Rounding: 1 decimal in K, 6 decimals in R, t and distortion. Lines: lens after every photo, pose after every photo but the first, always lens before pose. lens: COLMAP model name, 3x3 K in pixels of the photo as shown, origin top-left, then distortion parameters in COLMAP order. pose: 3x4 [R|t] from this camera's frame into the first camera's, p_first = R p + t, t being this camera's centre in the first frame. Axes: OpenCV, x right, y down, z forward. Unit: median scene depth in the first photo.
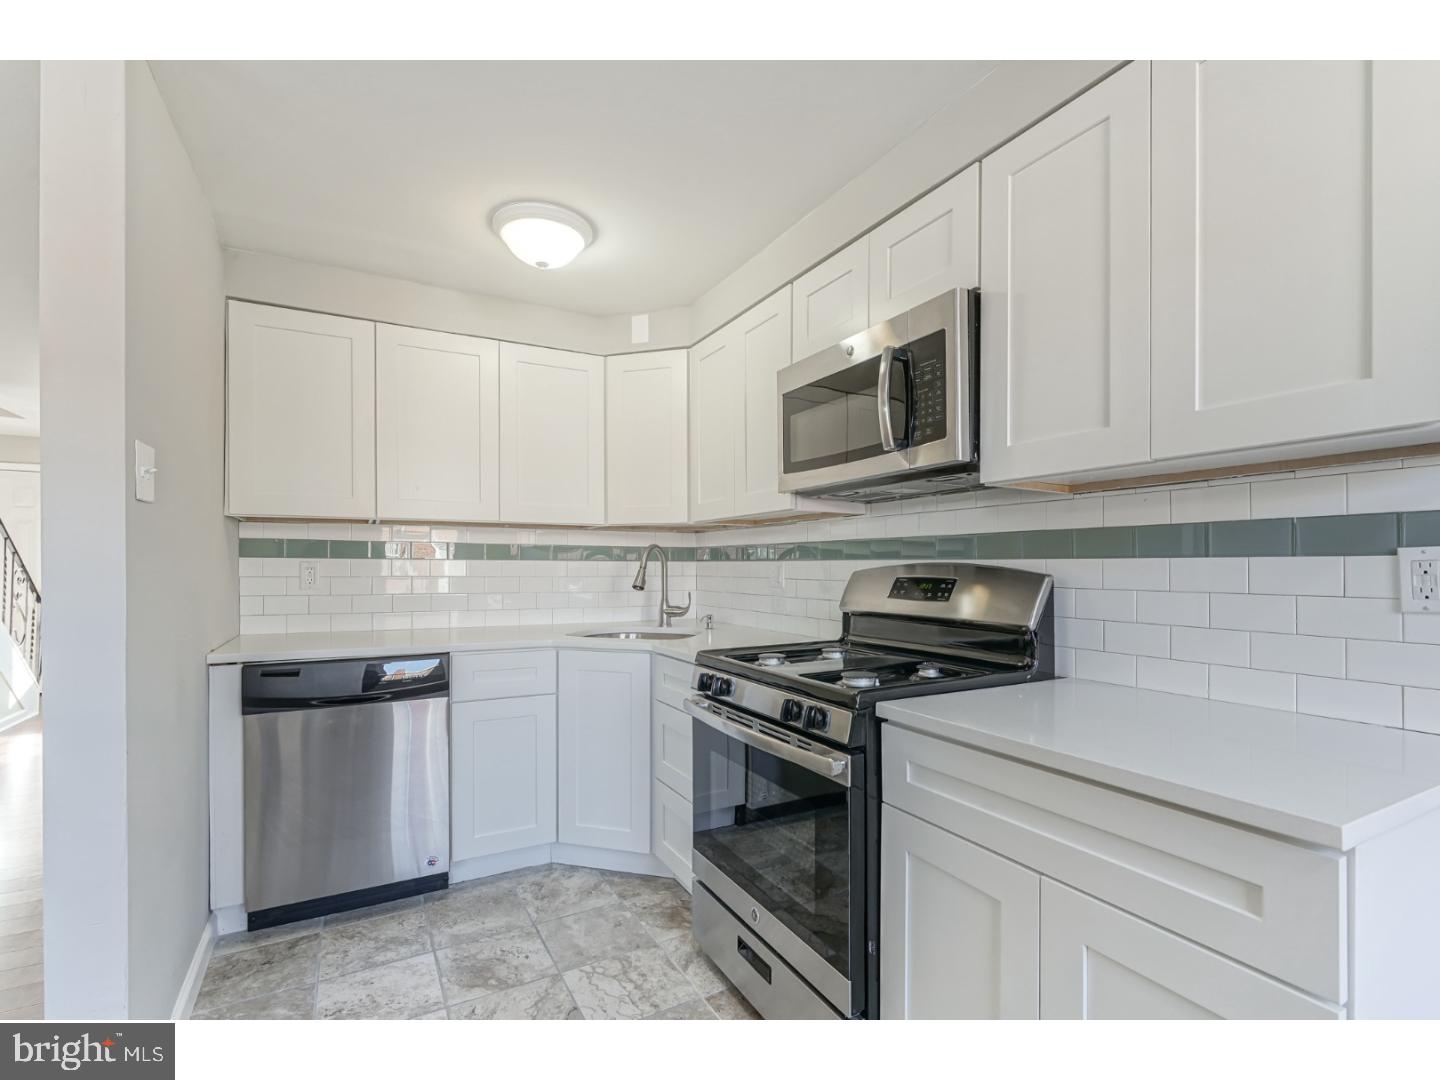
lens RADIAL K [[660.6, 0, 770.4], [0, 660.6, 564.3], [0, 0, 1]] dist [-0.010832, 0.004444]
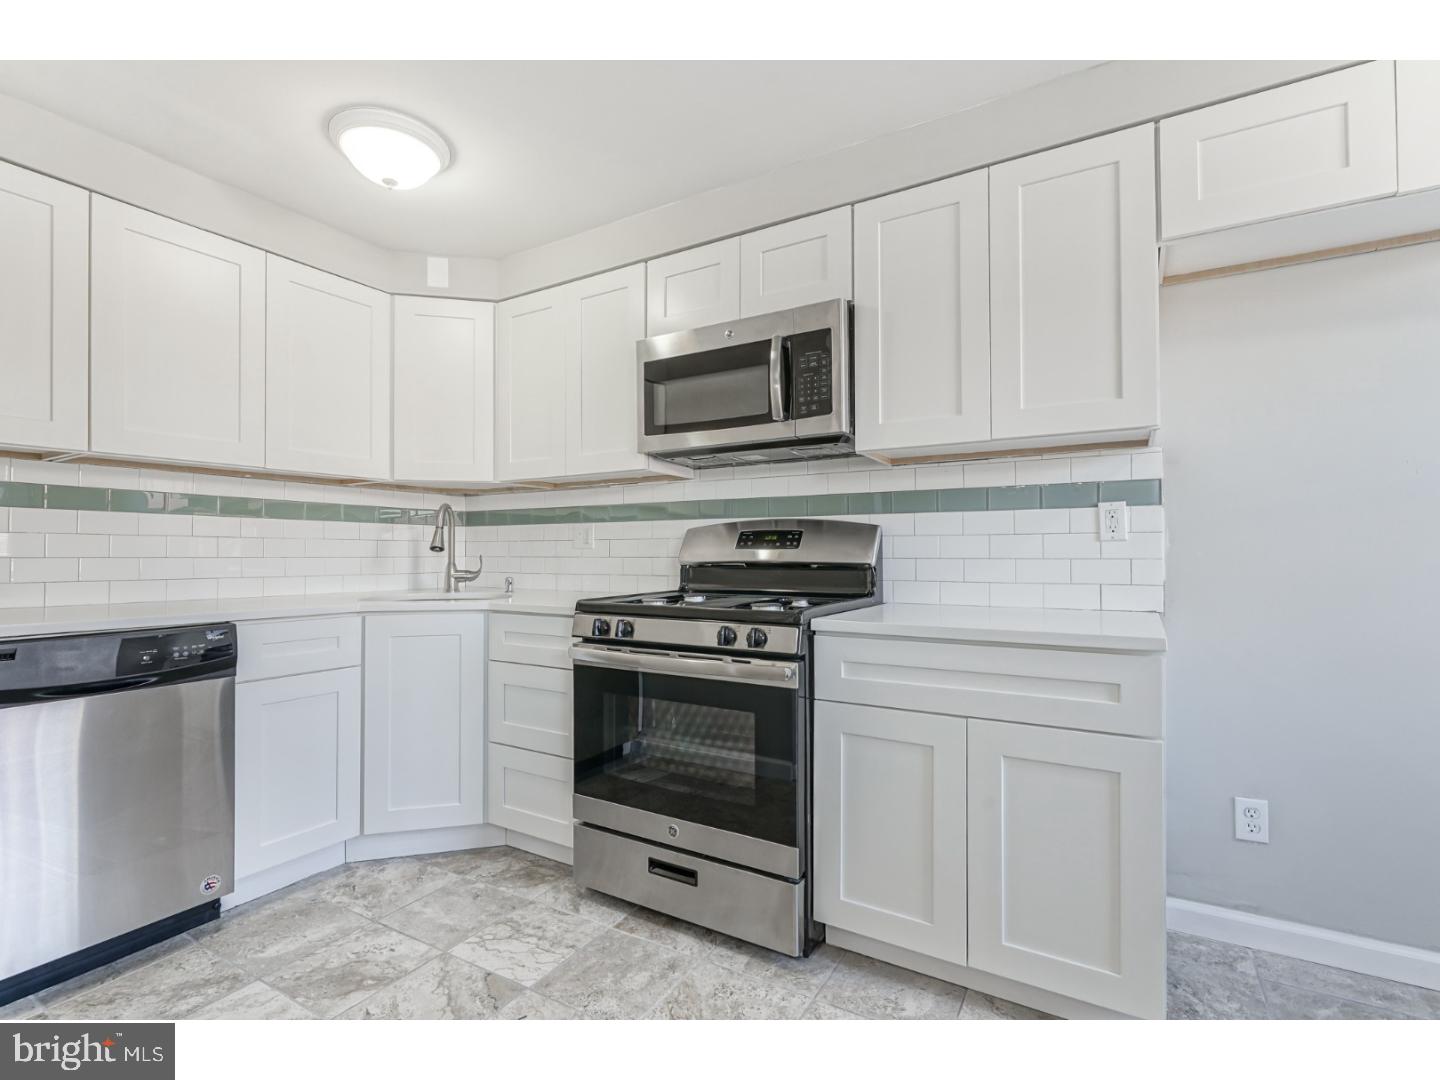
lens RADIAL K [[660.6, 0, 725.3], [0, 660.6, 543.8], [0, 0, 1]] dist [-0.010832, 0.004444]
pose [[0.874703, 0.005166, 0.484631, -0.414603], [0.002679, 0.999876, -0.015495, 0.061579], [-0.484651, 0.014852, 0.874581, -0.007816]]
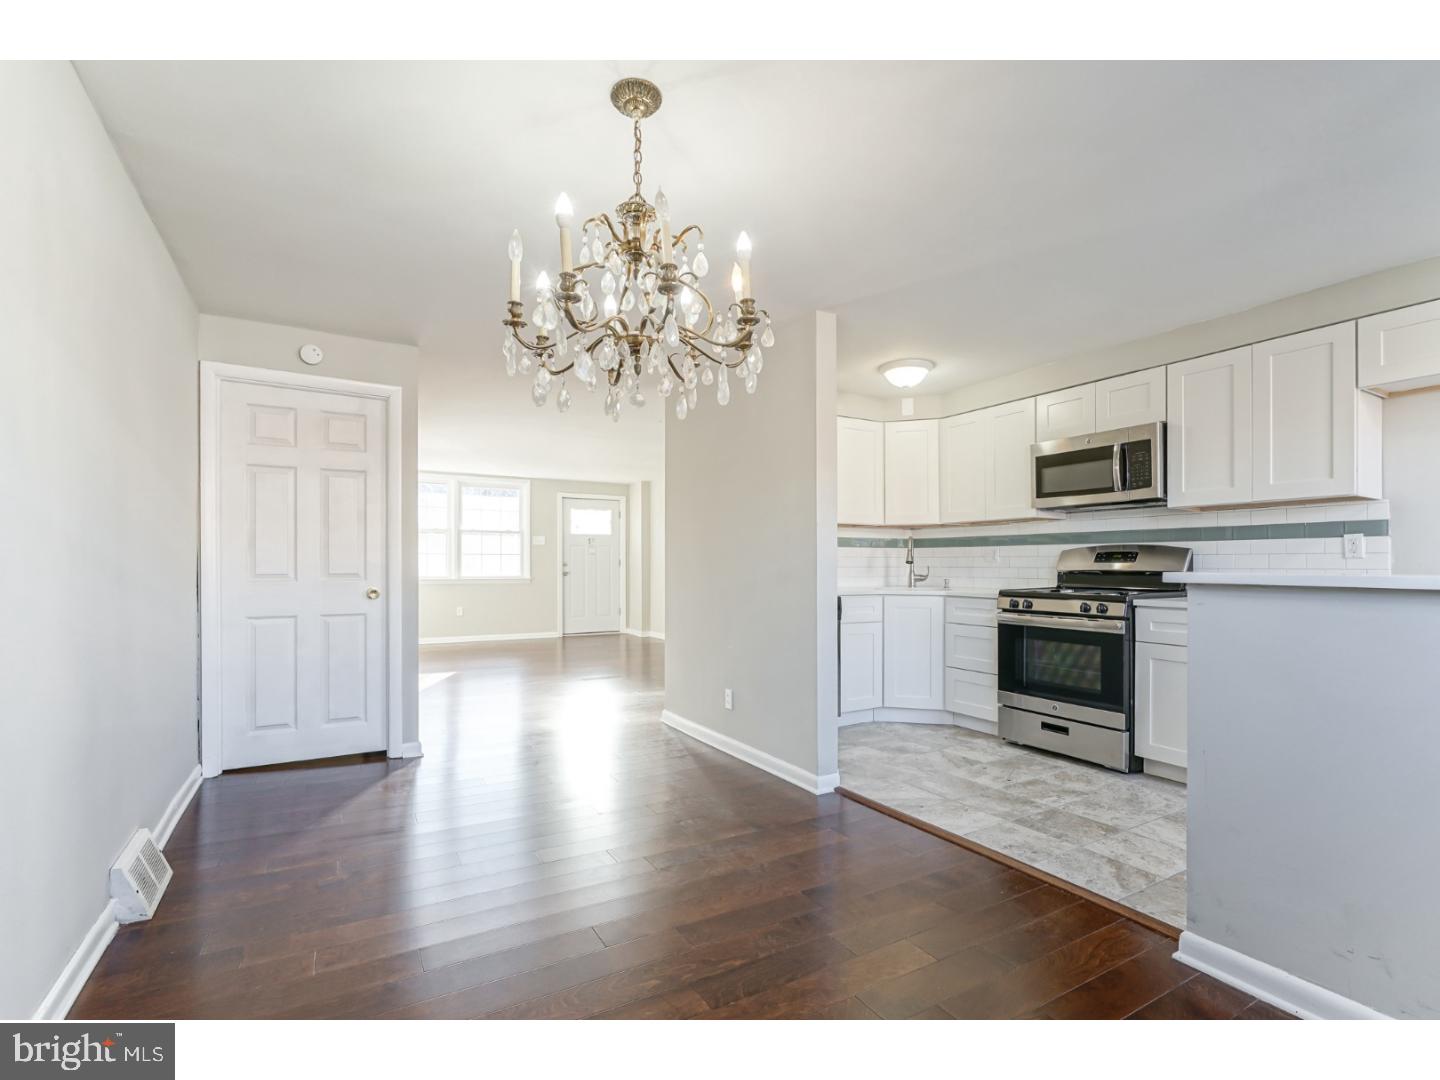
lens RADIAL K [[706.3, 0, 738.5], [0, 706.3, 562.1], [0, 0, 1]] dist [-0.000331, -0.000717]
pose [[0.999696, -0.001835, 0.024578, -0.953406], [0.001933, 0.999990, -0.003974, 0.057189], [-0.024570, 0.004020, 0.999690, -1.093790]]
